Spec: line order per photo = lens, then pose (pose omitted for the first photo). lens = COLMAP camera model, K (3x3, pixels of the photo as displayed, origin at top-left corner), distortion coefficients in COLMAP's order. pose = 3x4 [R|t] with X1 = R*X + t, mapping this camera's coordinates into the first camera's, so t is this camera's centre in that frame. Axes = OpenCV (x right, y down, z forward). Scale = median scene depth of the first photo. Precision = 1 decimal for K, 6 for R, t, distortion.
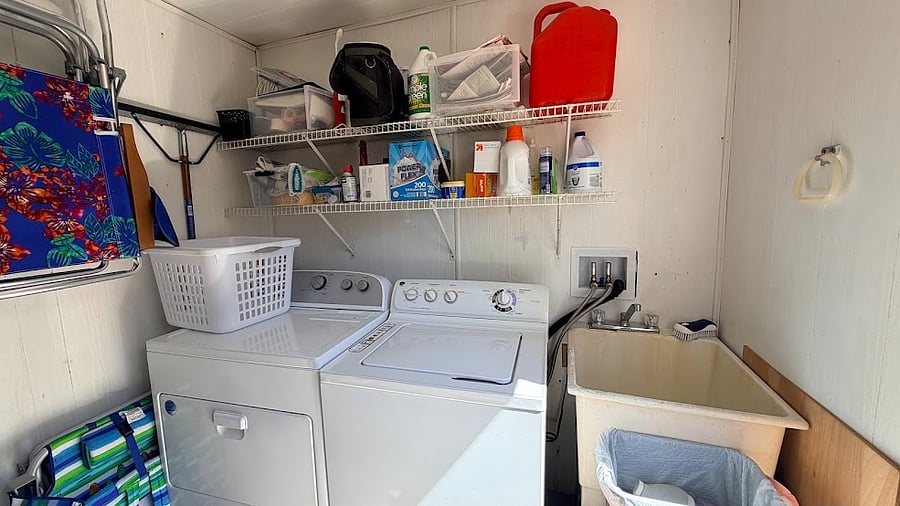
lens RADIAL K [[359.5, 0, 446.4], [0, 359.5, 251.2], [0, 0, 1]] dist [-0.001245, -0.000248]
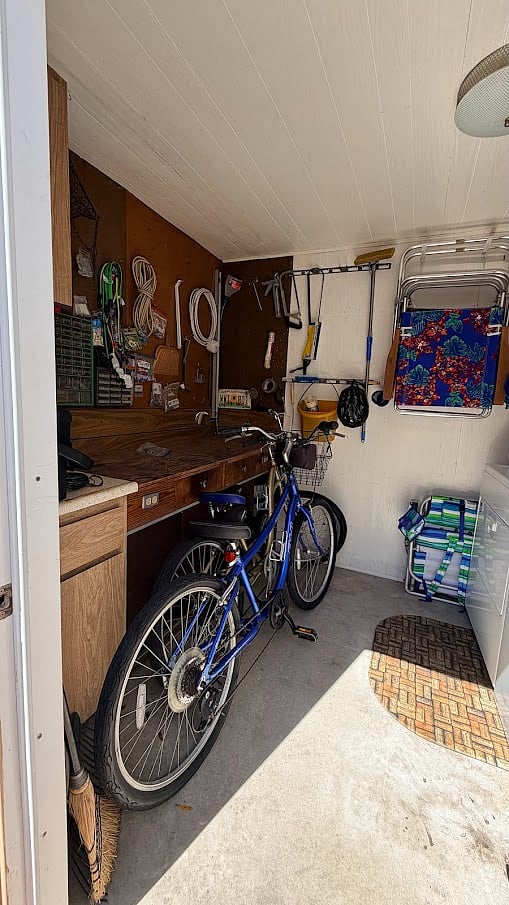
lens RADIAL K [[361.5, 0, 254.5], [0, 361.5, 452.5], [0, 0, 1]] dist [-0.001245, -0.000248]
pose [[-0.118360, 0.169394, -0.978415, 0.982589], [-0.171239, 0.967097, 0.188150, 0.089374], [0.978094, 0.189813, -0.085459, 0.142206]]
